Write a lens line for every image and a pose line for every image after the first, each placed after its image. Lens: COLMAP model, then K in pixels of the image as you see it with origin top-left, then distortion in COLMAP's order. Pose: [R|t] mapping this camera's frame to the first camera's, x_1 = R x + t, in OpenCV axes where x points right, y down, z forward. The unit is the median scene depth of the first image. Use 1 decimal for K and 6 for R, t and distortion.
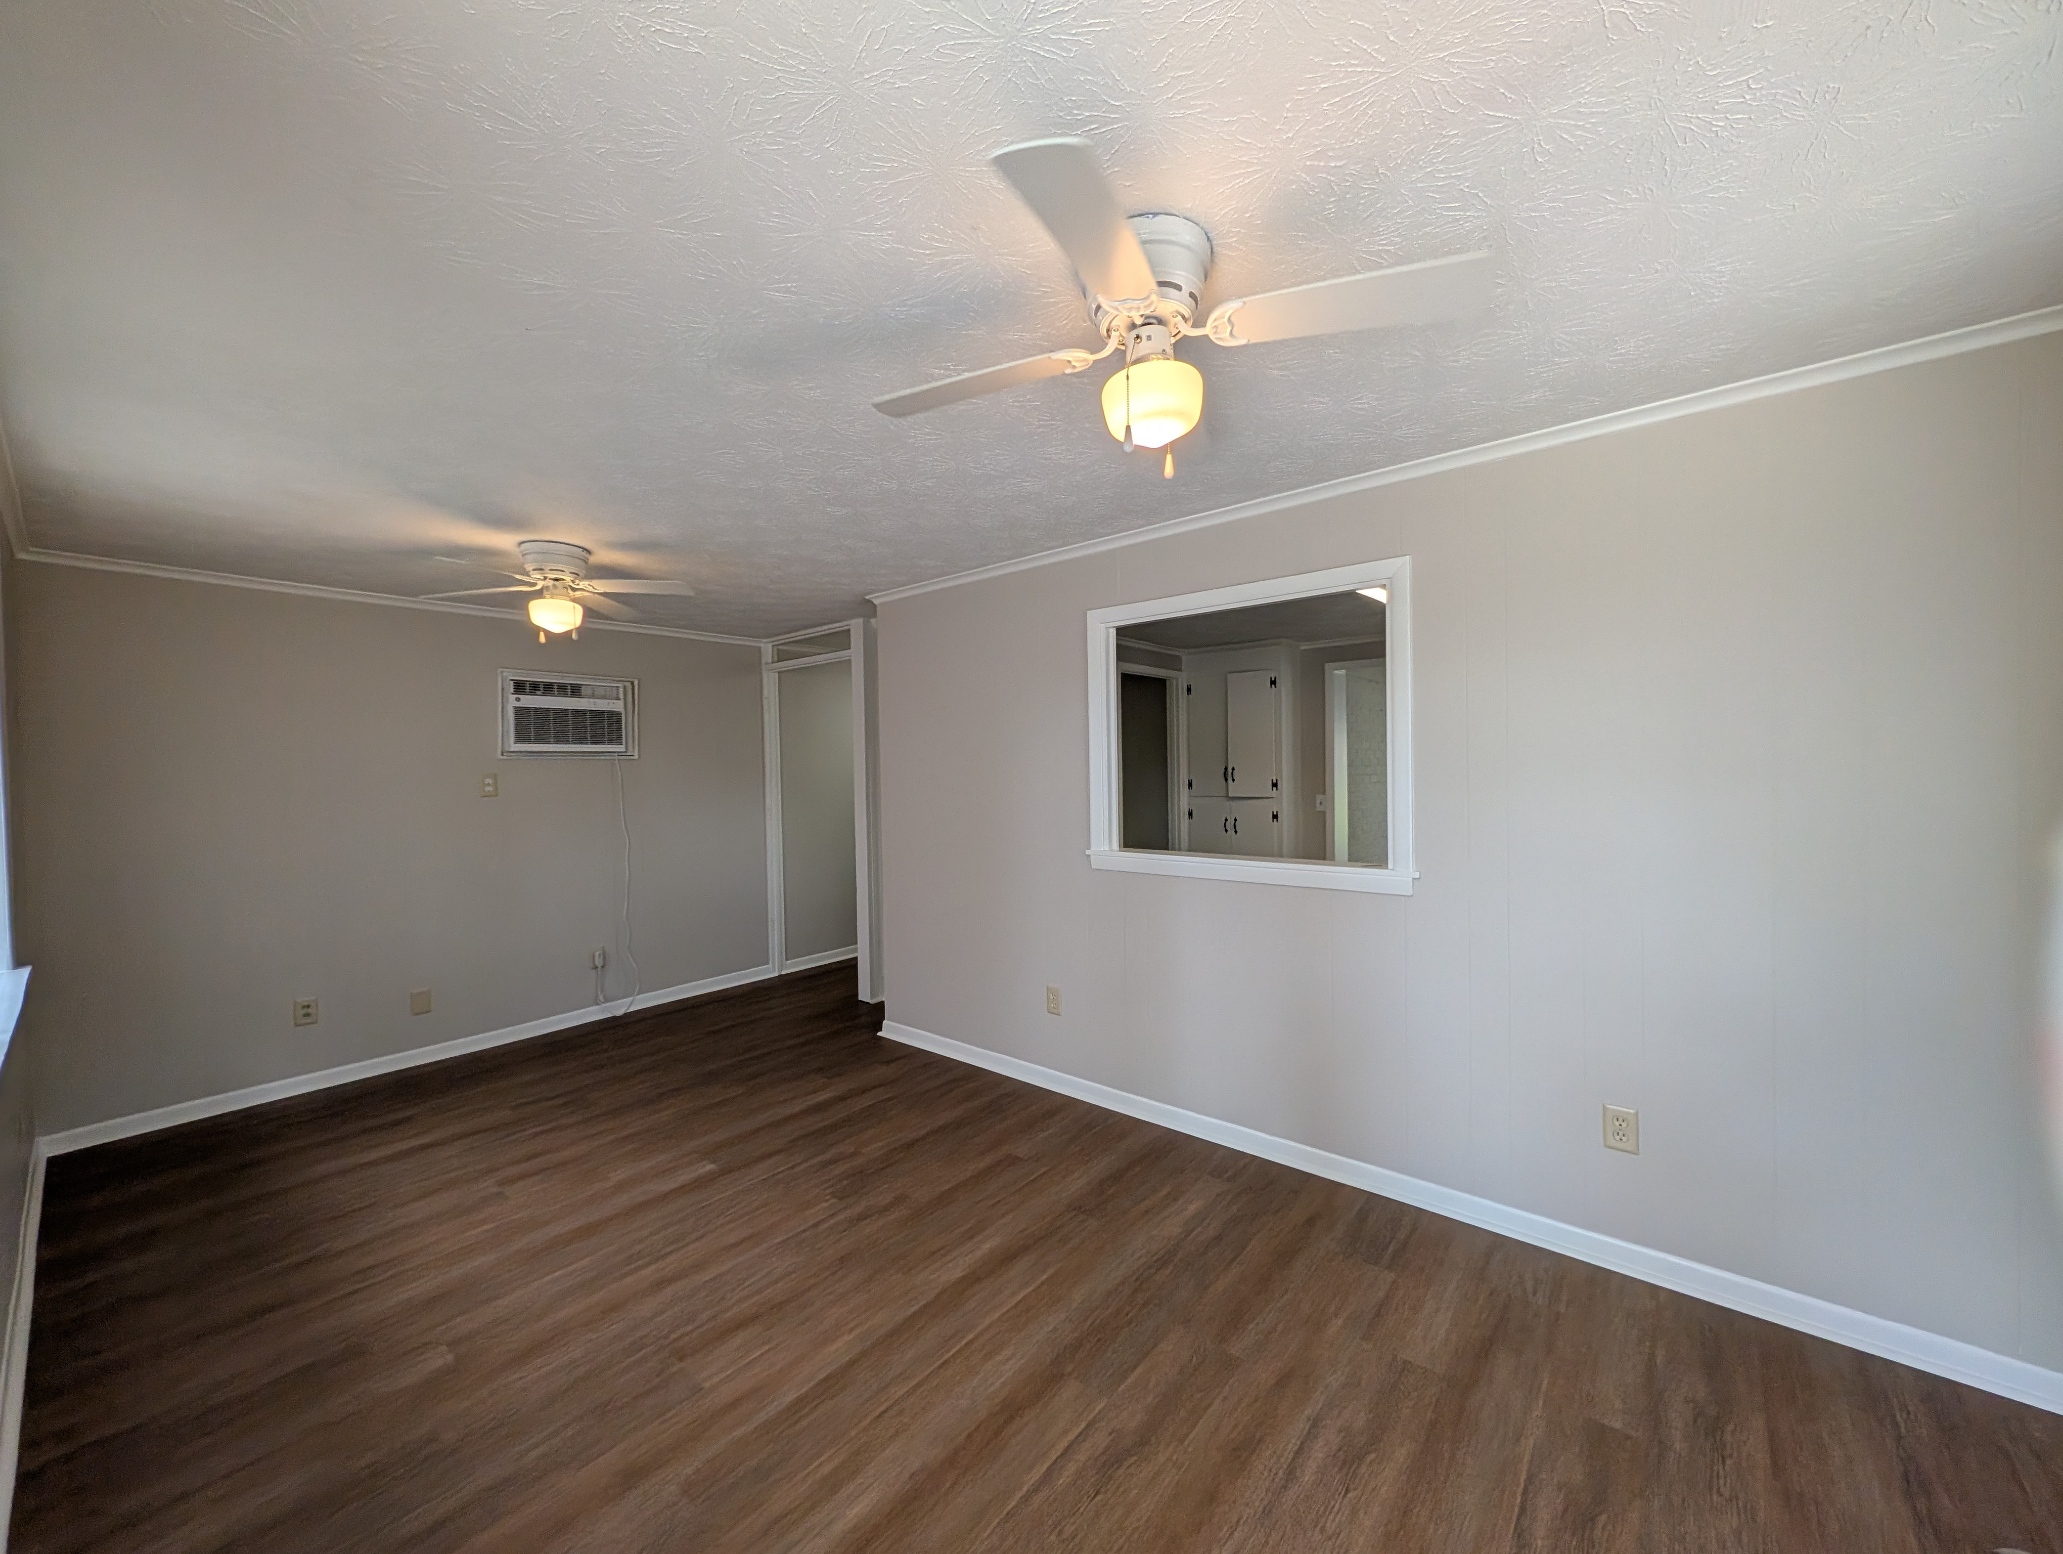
lens RADIAL K [[795.0, 0, 1035.8], [0, 795.0, 766.6], [0, 0, 1]] dist [0.001463, -0.000151]
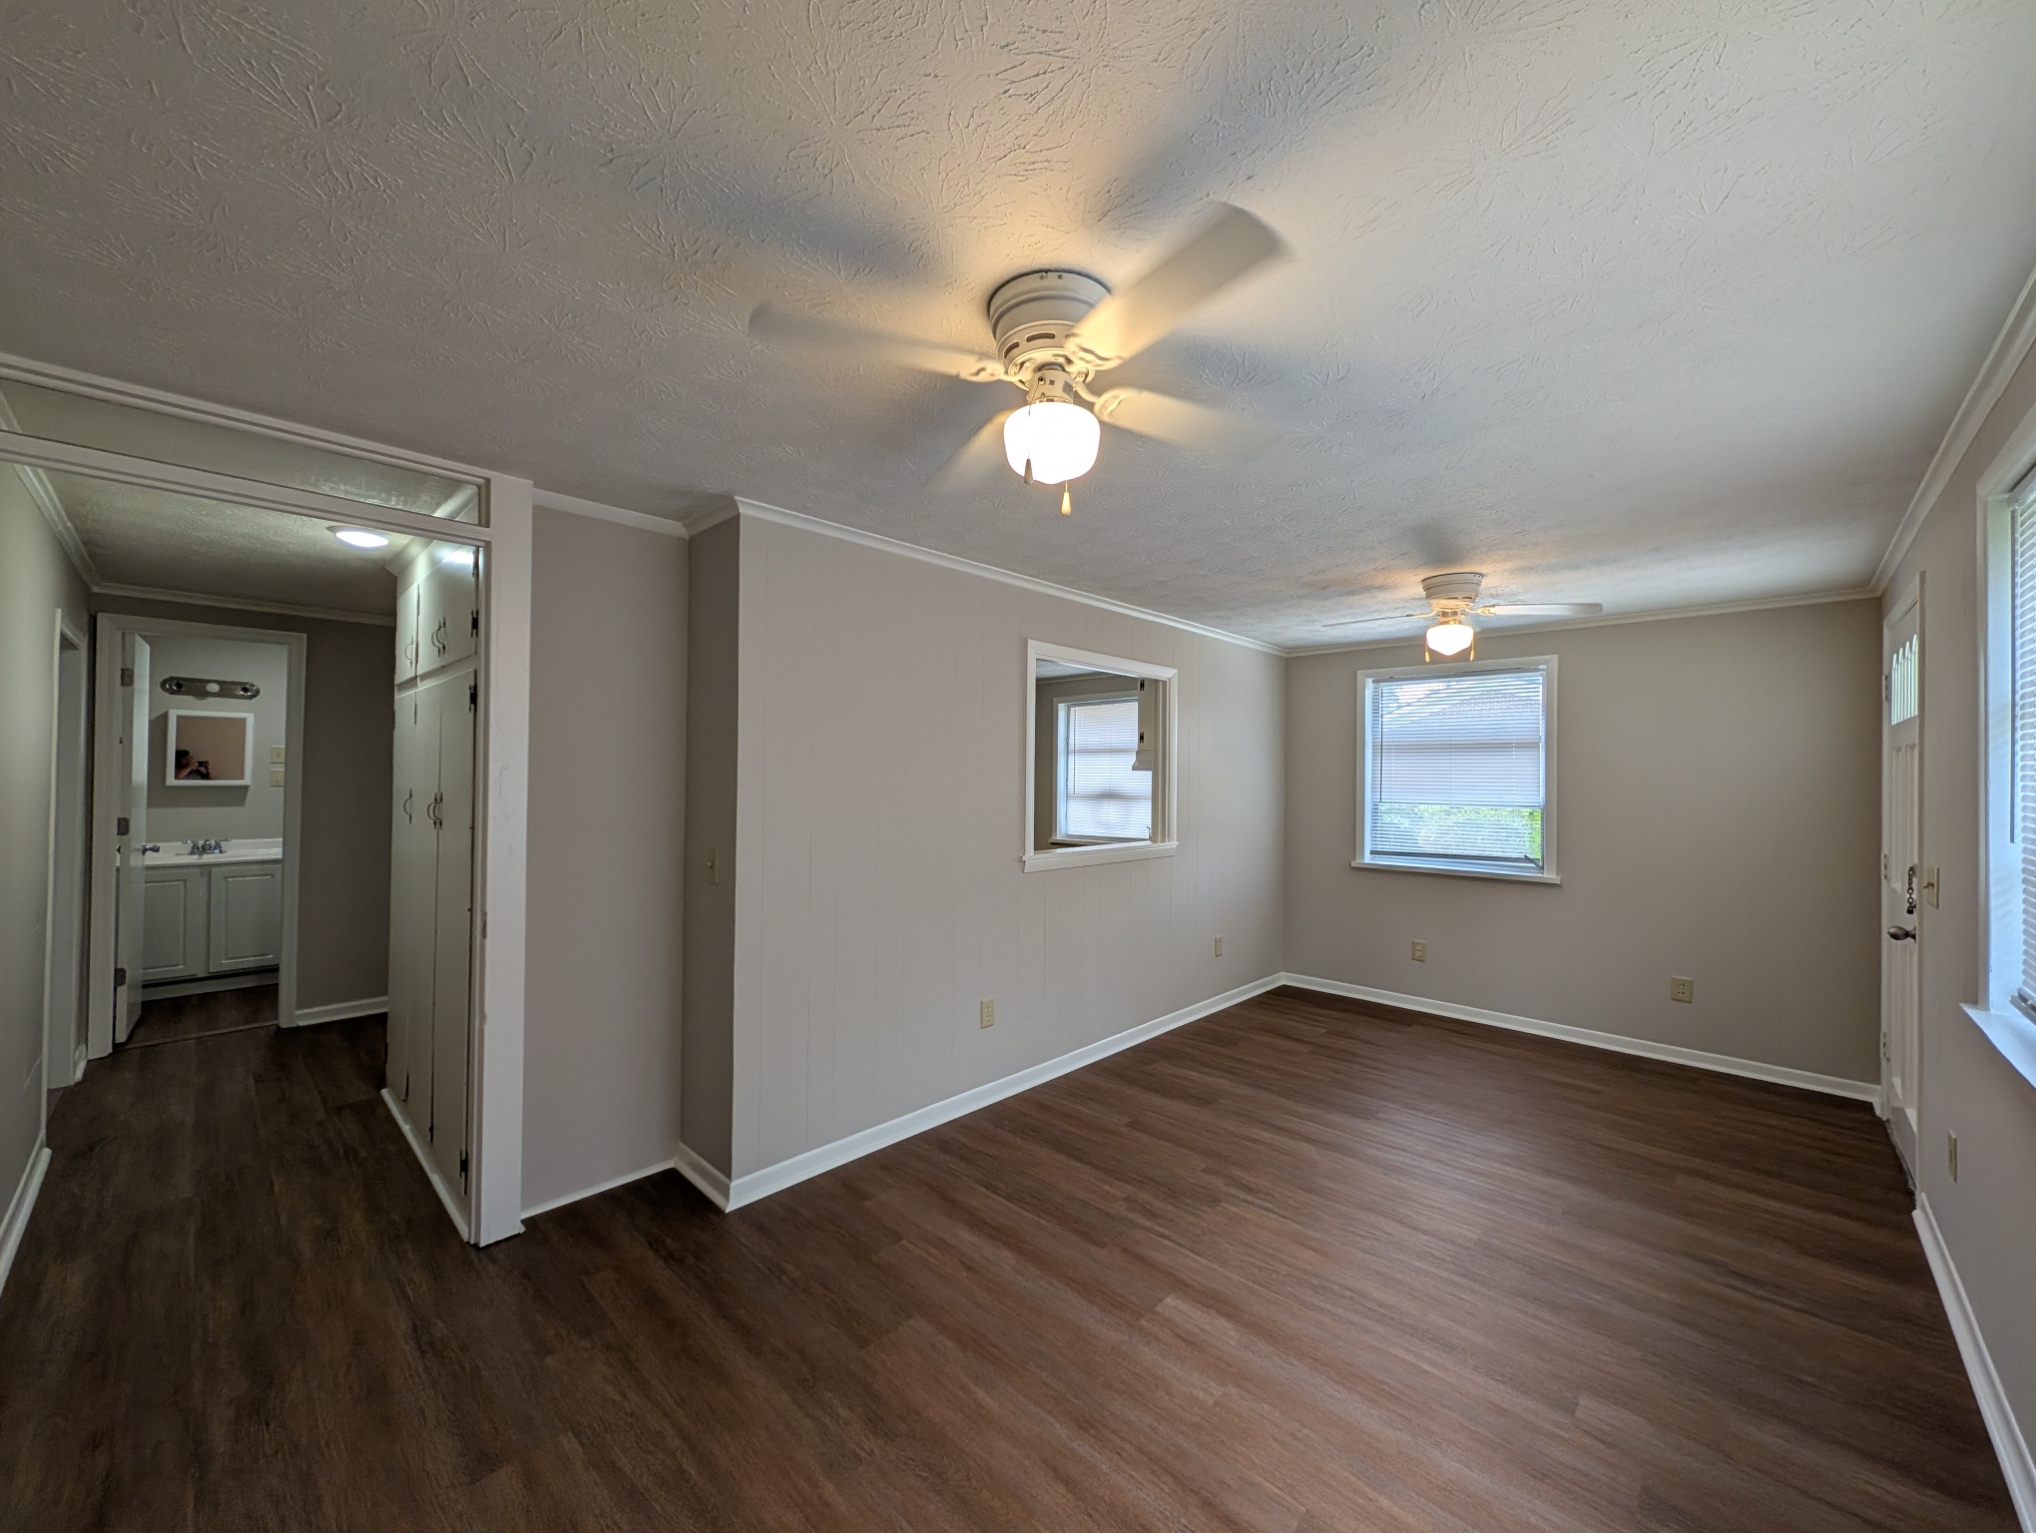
lens RADIAL K [[784.6, 0, 1012.5], [0, 784.6, 768.7], [0, 0, 1]] dist [0.001463, -0.000151]
pose [[0.070445, 0.024515, 0.997214, -1.133402], [-0.007715, 0.999681, -0.024030, 0.010802], [-0.997486, -0.006001, 0.070612, 1.054362]]
